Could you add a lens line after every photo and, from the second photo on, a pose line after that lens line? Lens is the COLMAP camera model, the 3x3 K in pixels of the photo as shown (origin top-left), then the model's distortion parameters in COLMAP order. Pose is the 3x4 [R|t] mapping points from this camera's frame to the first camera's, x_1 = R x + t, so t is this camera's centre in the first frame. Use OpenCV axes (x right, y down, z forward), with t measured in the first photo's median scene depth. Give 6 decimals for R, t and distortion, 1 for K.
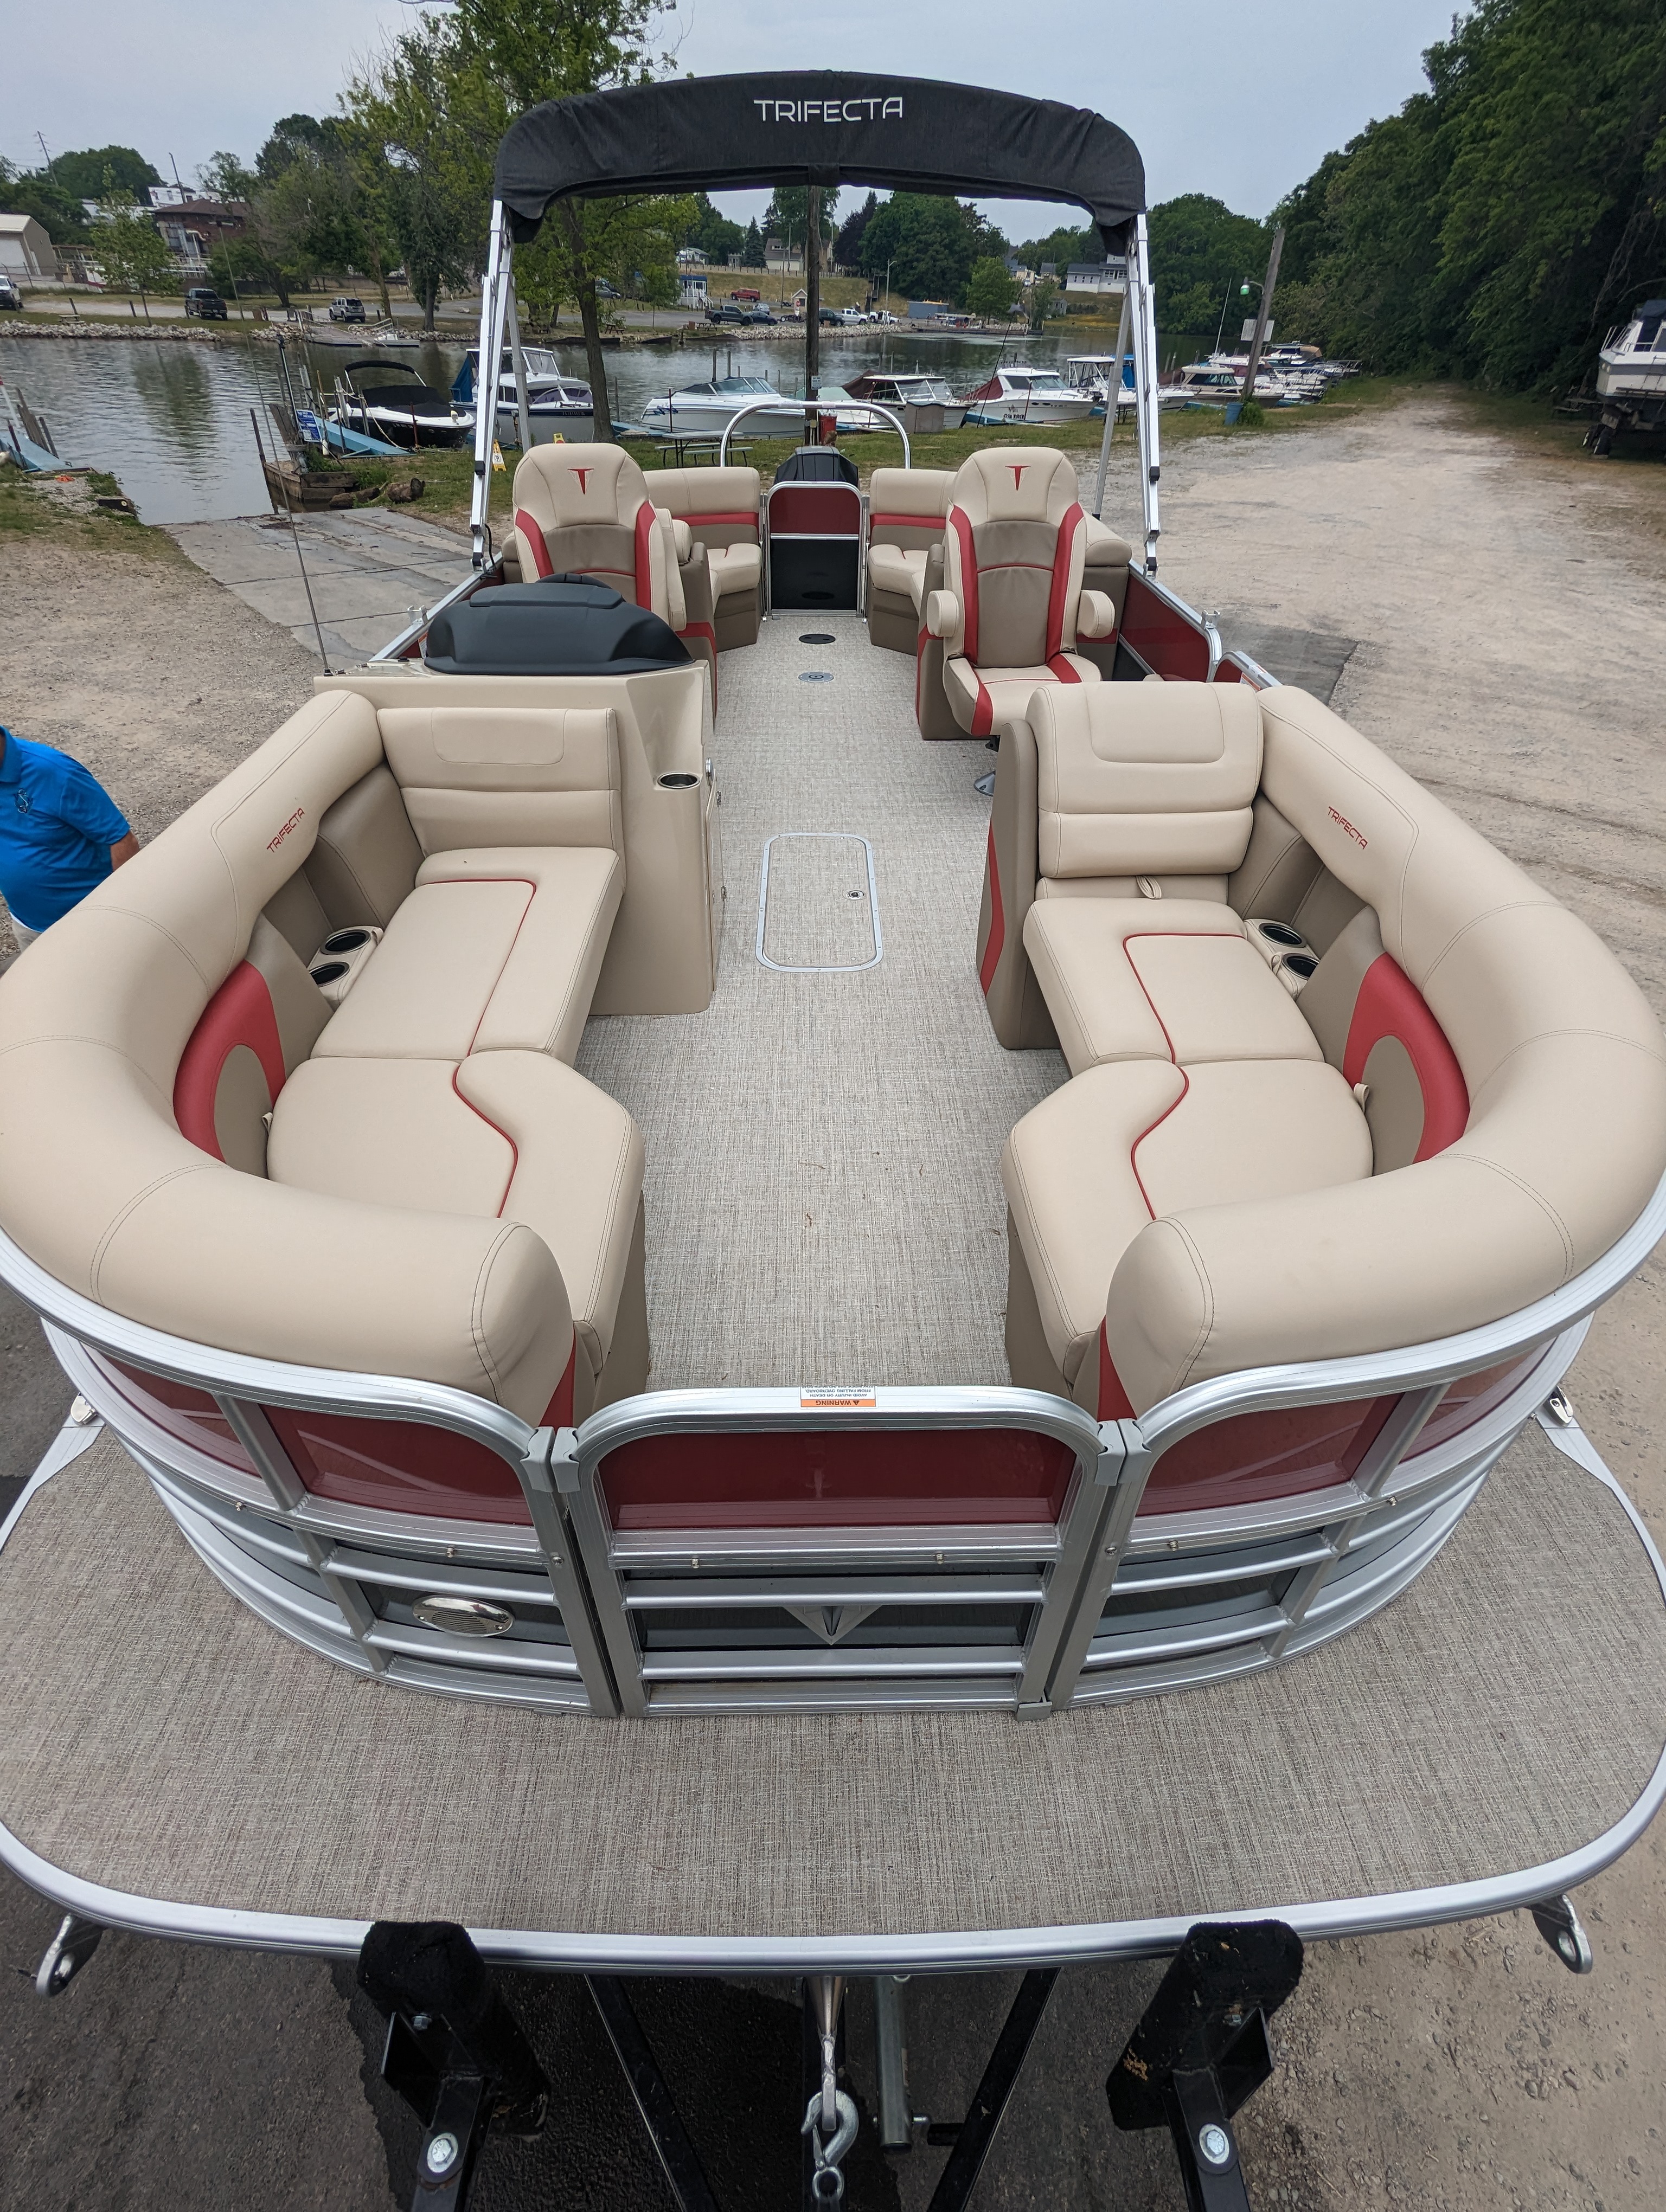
lens RADIAL K [[1050.9, 0, 830.6], [0, 1050.9, 1108.5], [0, 0, 1]] dist [-0.002849, 0.001138]
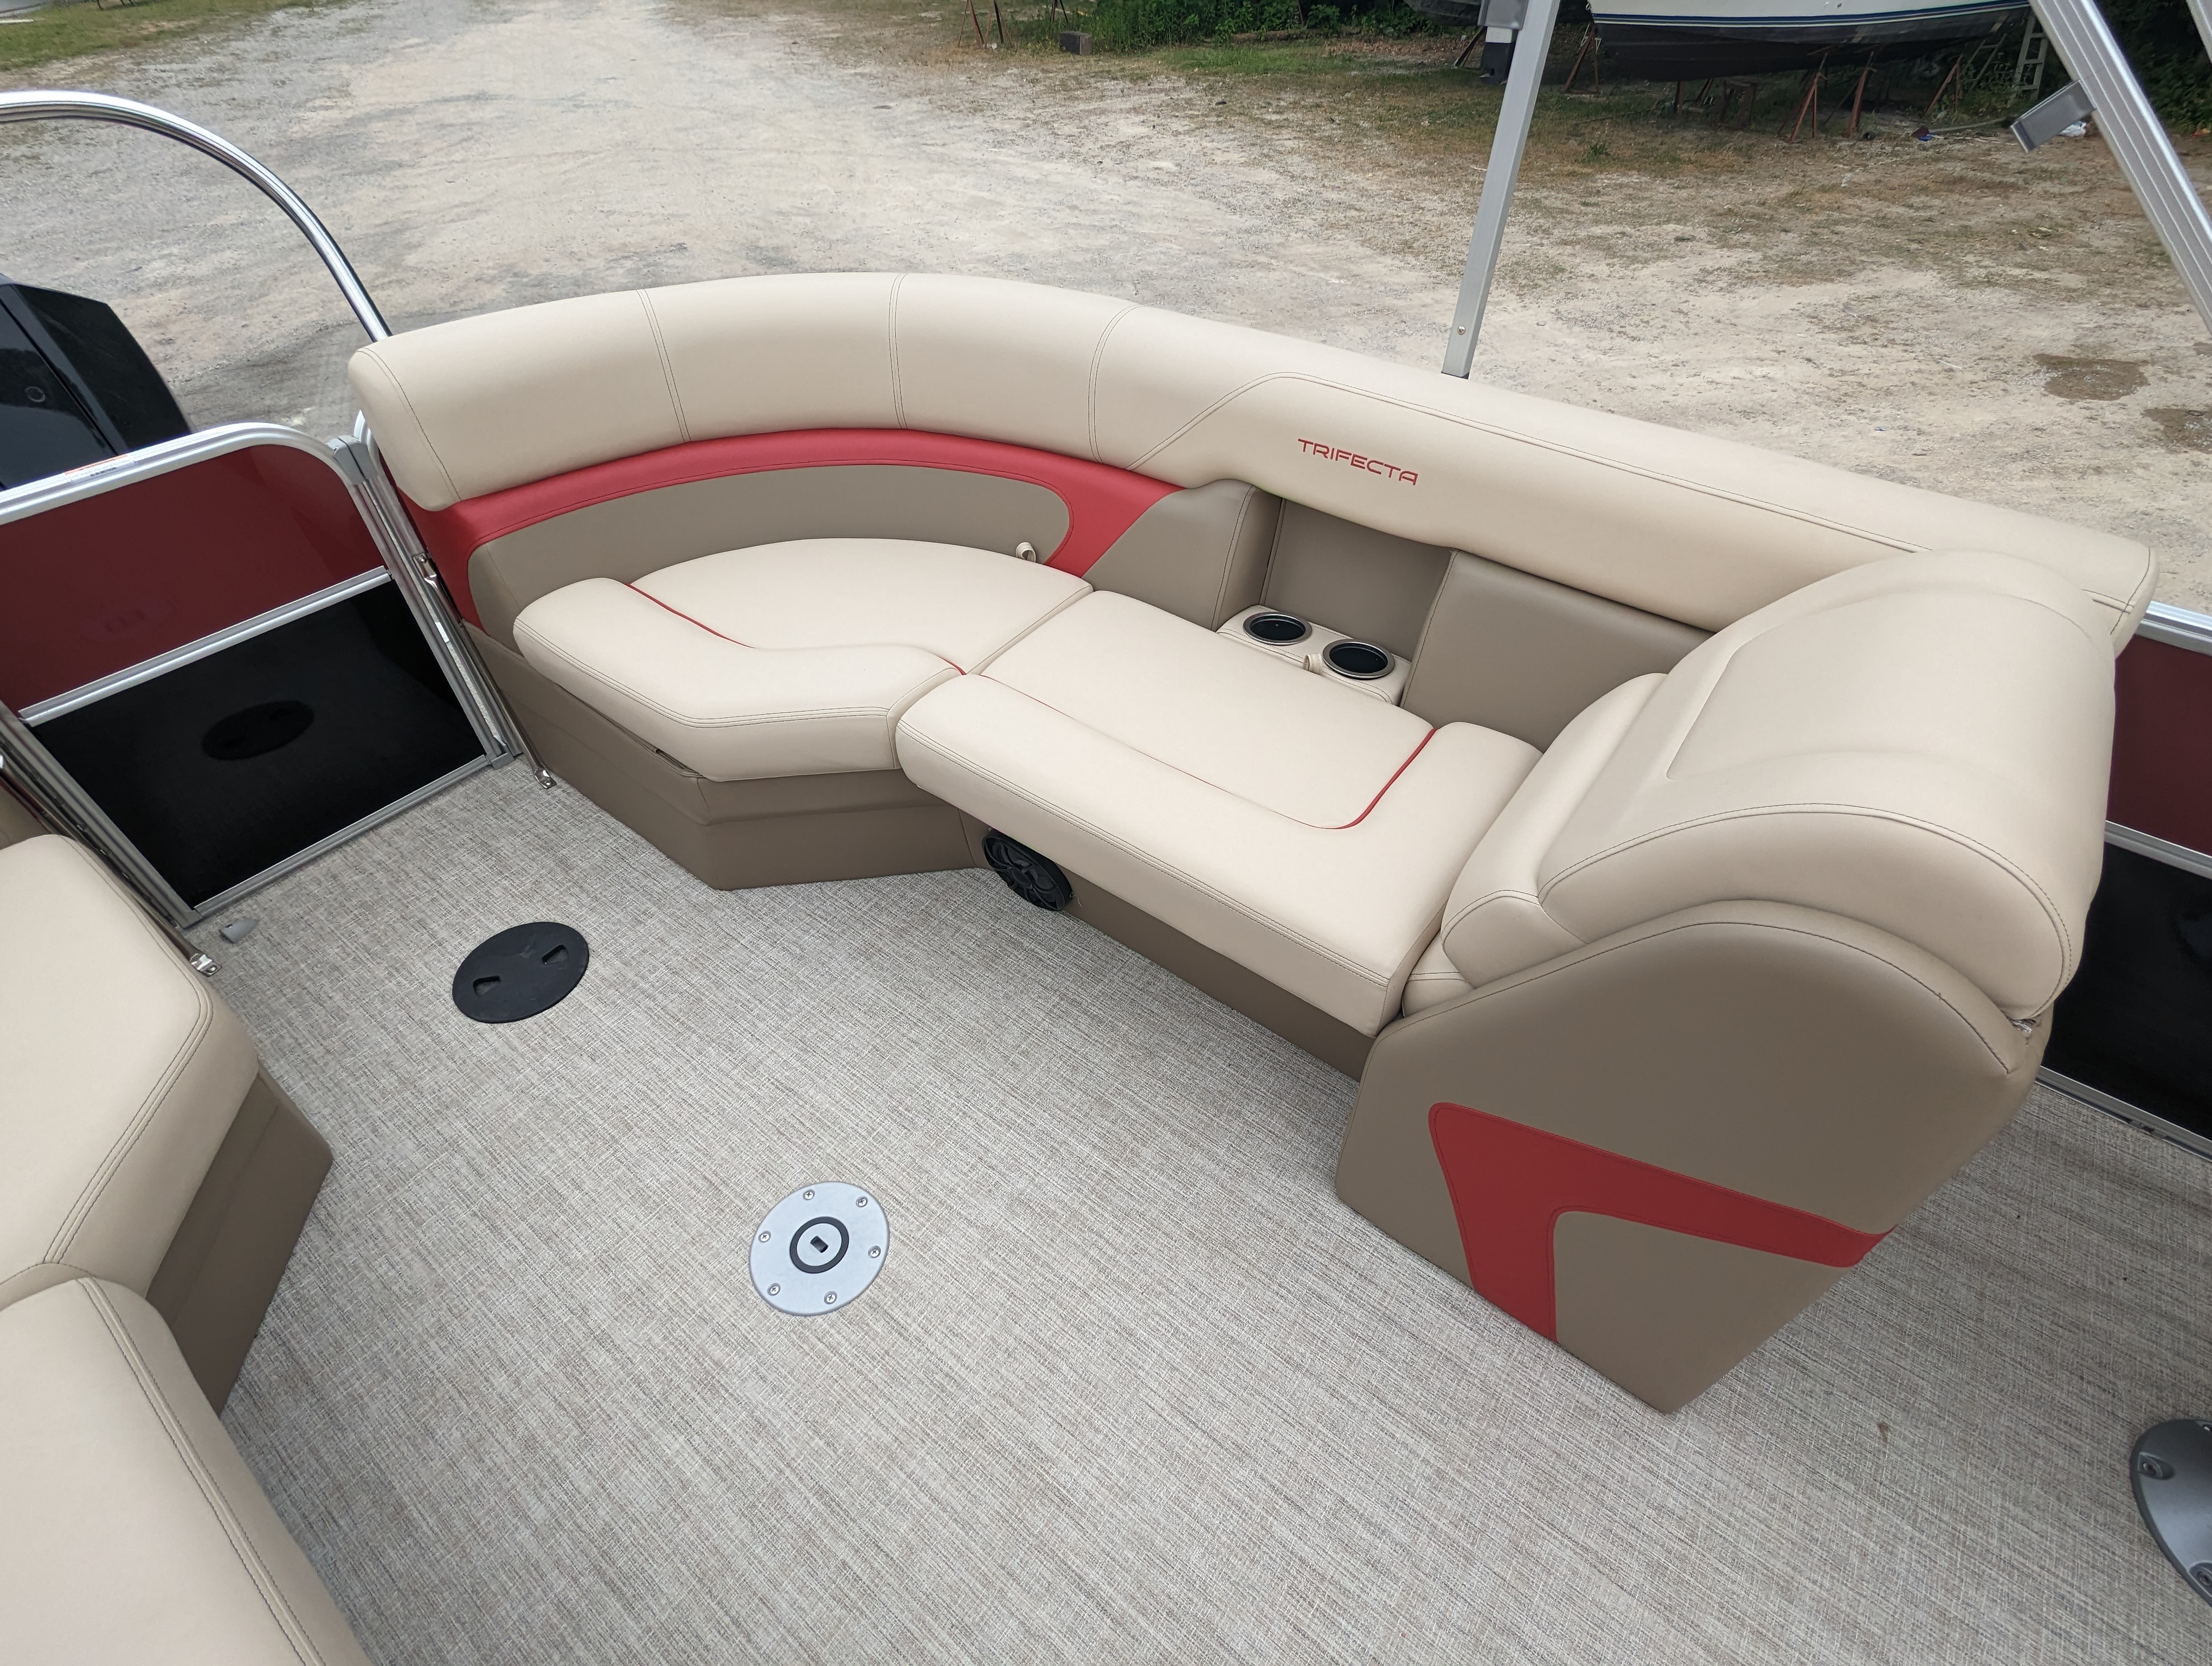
lens RADIAL K [[1050.9, 0, 1109.0], [0, 1050.9, 841.2], [0, 0, 1]] dist [-0.002849, 0.001138]
pose [[0.624721, -0.554766, 0.549507, -0.016771], [0.486055, 0.827050, 0.282381, -0.160781], [-0.611125, 0.090682, 0.786322, 0.227318]]
